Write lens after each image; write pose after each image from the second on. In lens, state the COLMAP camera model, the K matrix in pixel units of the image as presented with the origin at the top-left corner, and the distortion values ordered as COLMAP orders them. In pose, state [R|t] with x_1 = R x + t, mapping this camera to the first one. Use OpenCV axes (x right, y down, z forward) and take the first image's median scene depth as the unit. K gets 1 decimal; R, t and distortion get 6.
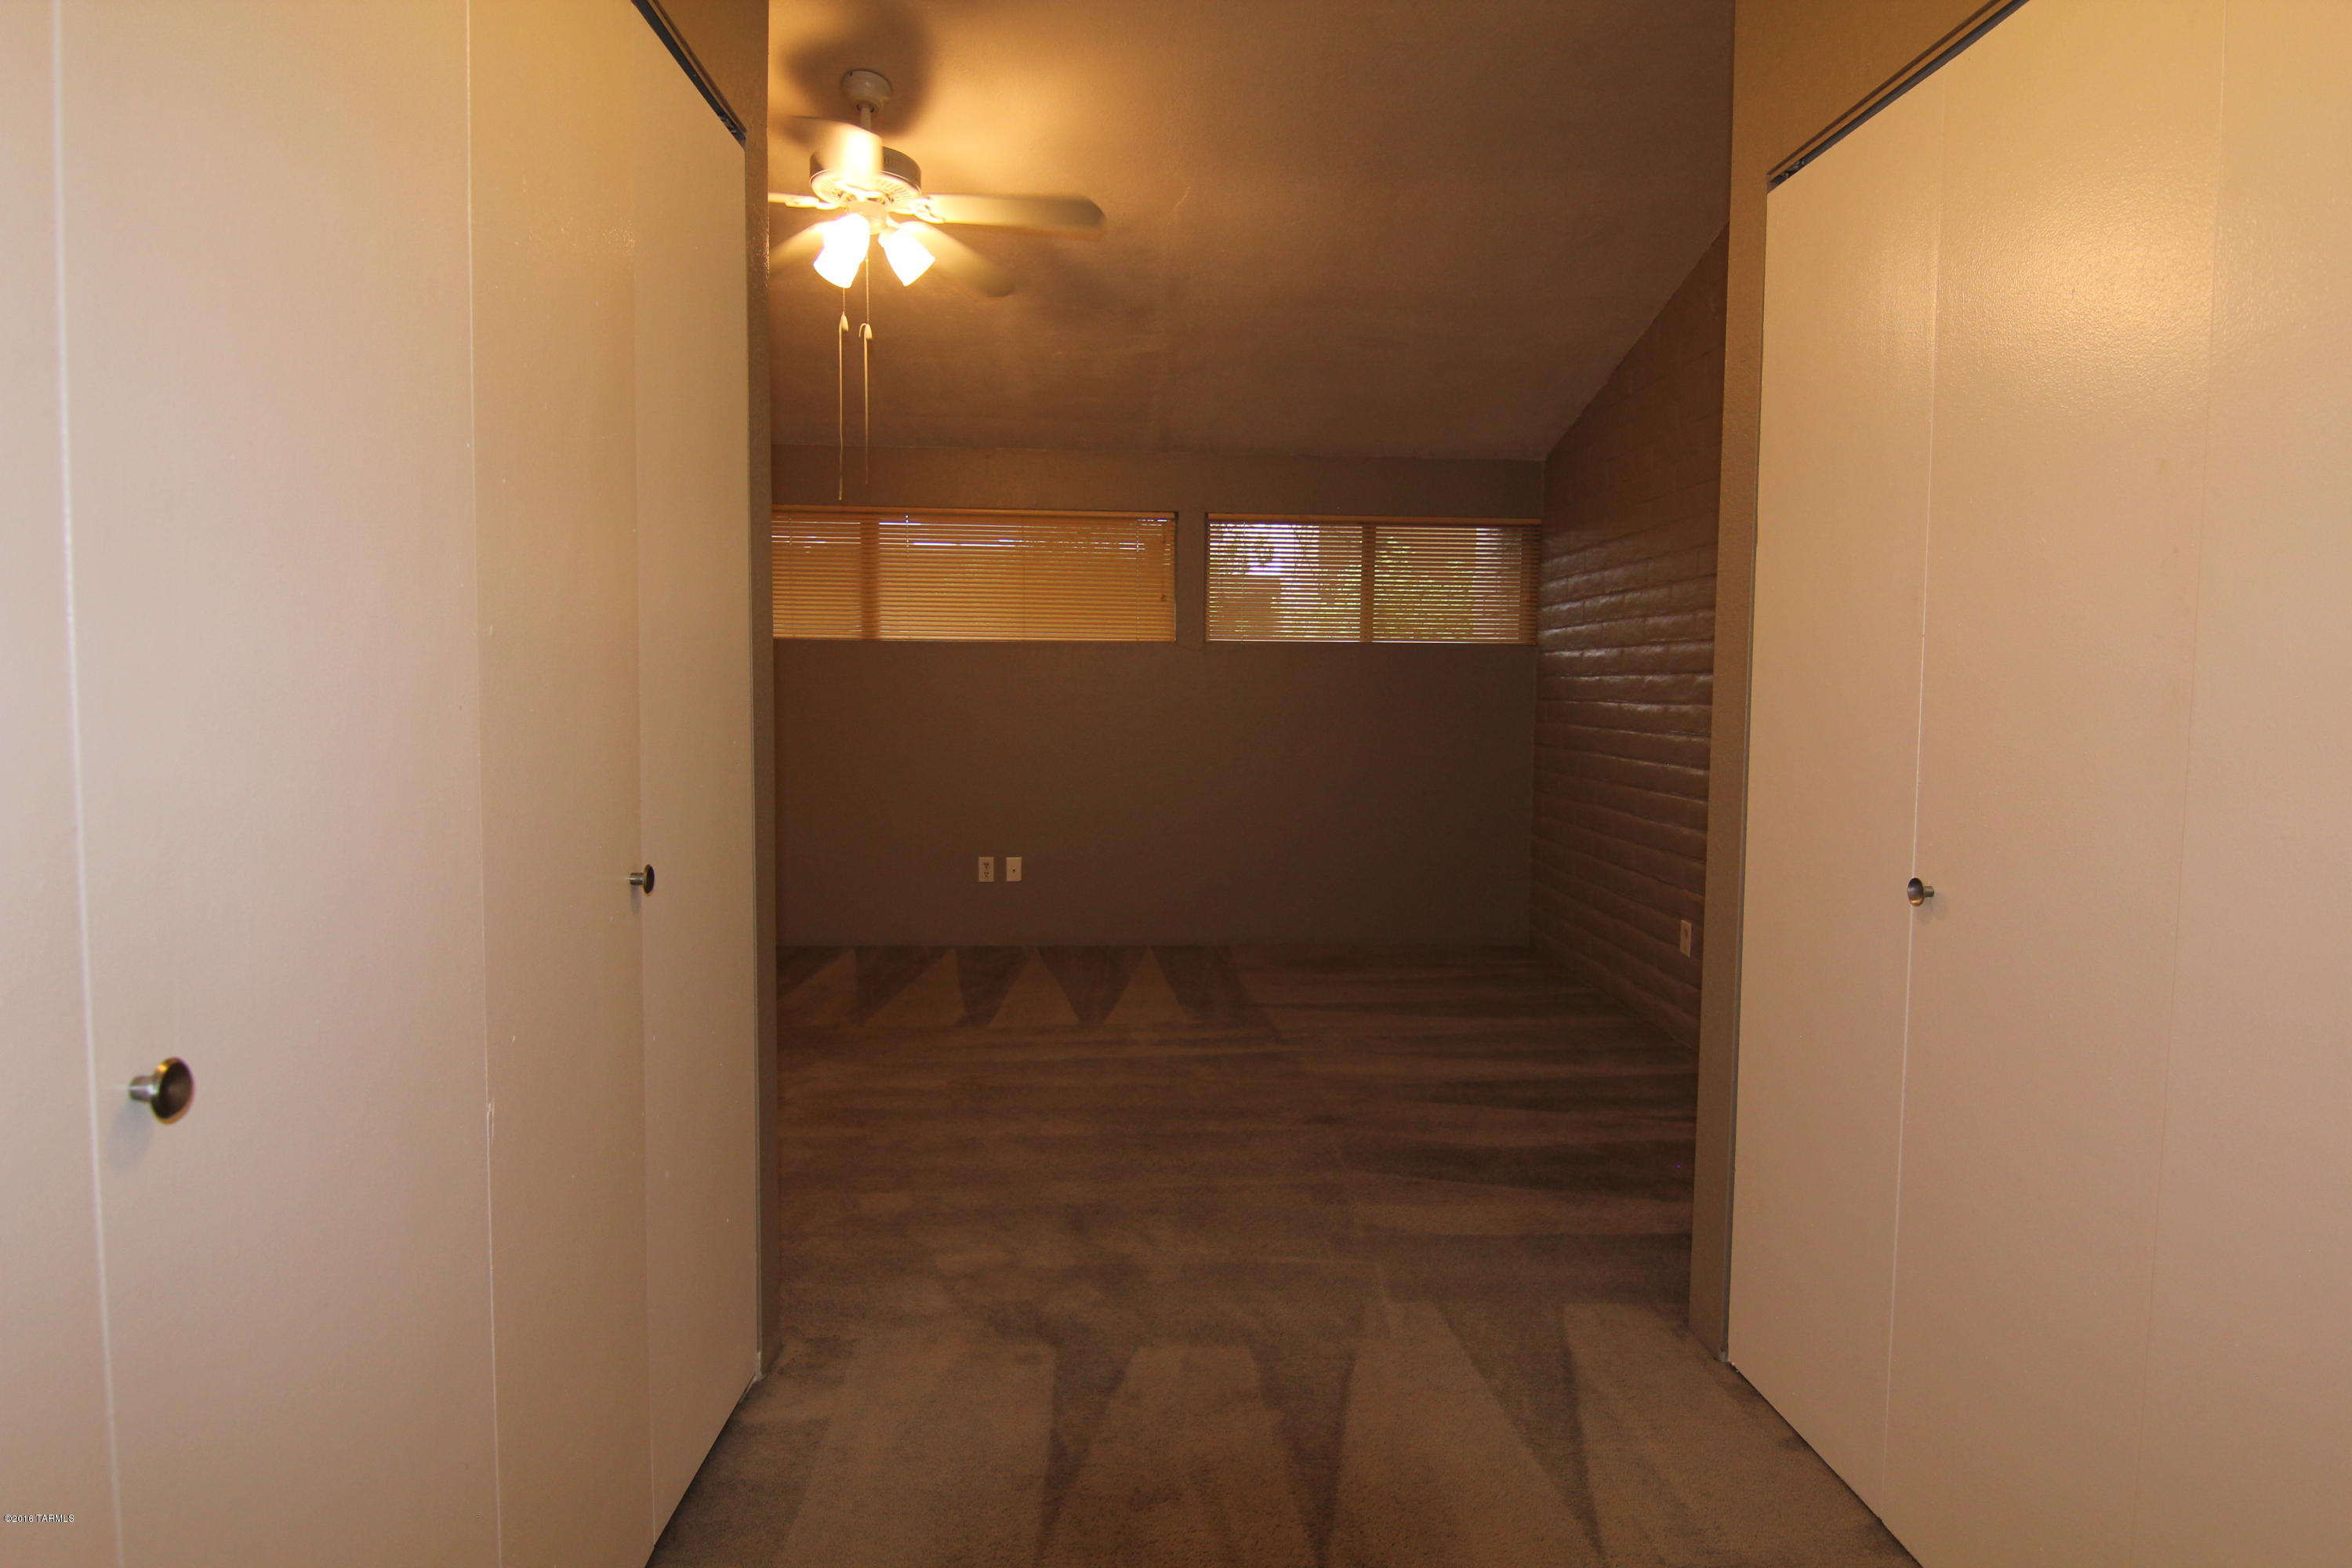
lens RADIAL K [[1283.4, 0, 1182.0], [0, 1283.4, 783.1], [0, 0, 1]] dist [-0.002251, -0.012933]
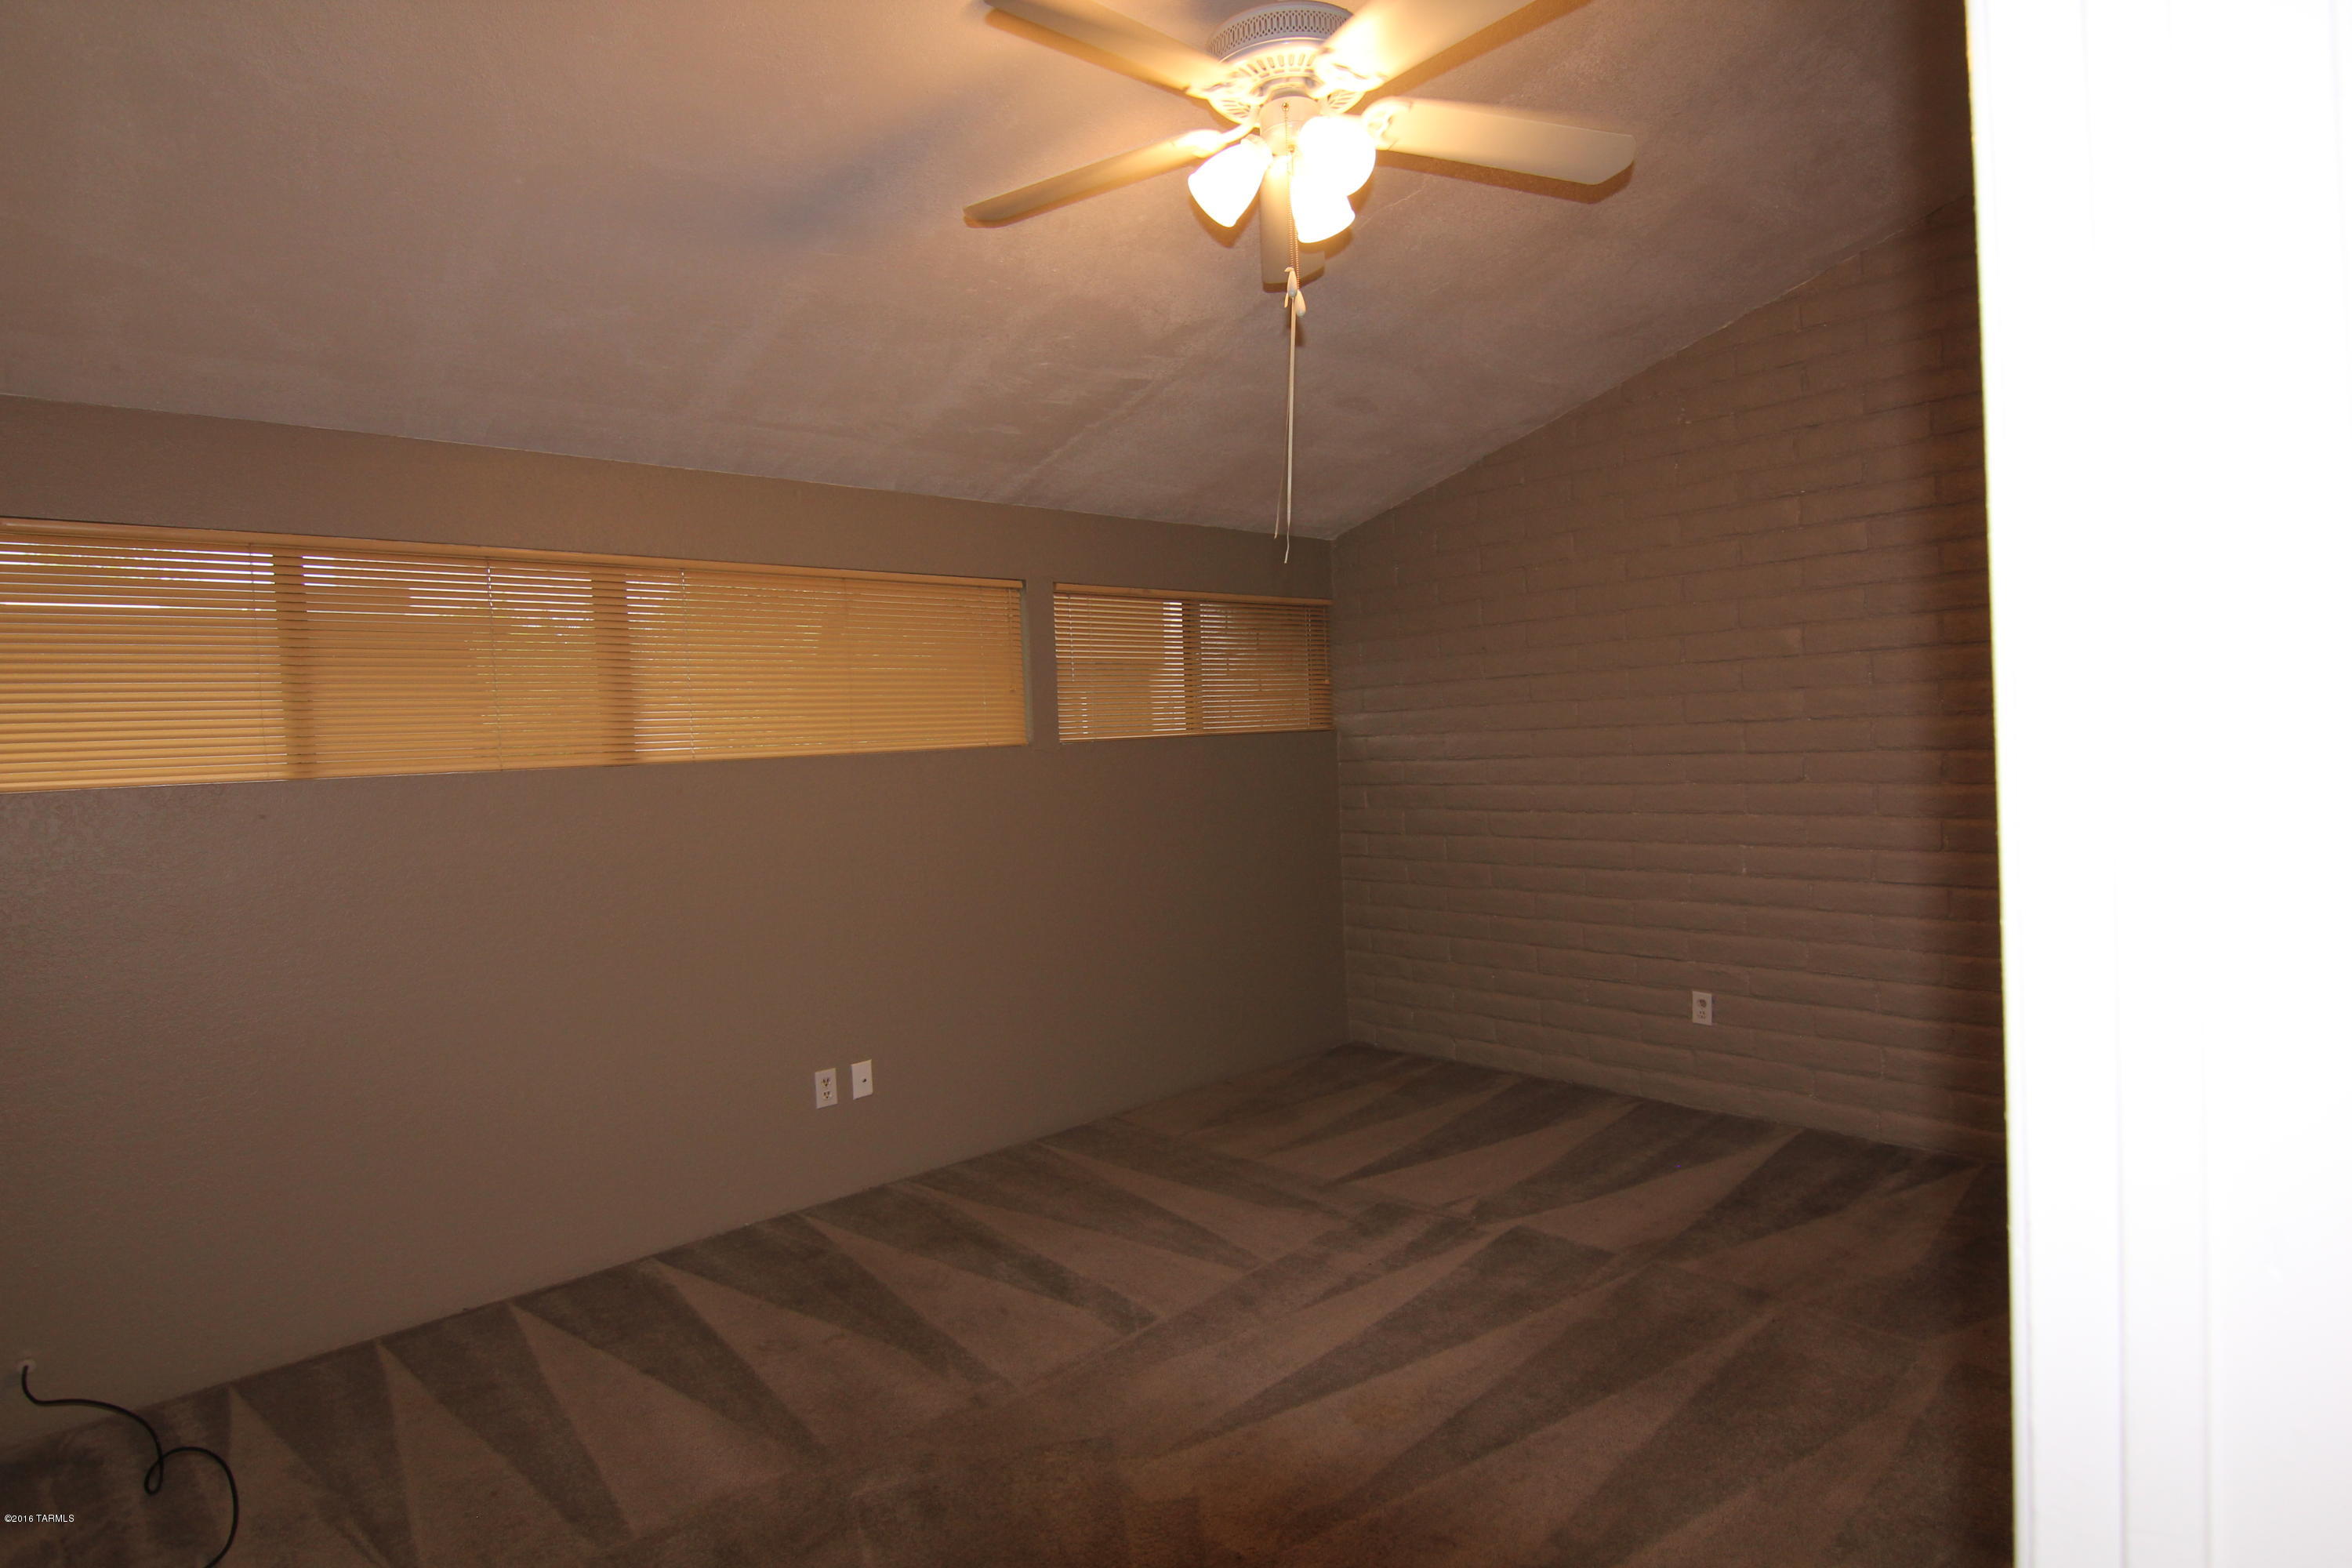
lens RADIAL K [[1283.4, 0, 1177.1], [0, 1283.4, 776.5], [0, 0, 1]] dist [-0.002251, -0.012933]
pose [[0.762520, -0.063637, 0.643827, -0.439798], [0.099701, 0.994821, -0.019751, -0.065921], [-0.639236, 0.079251, 0.764916, 0.343880]]
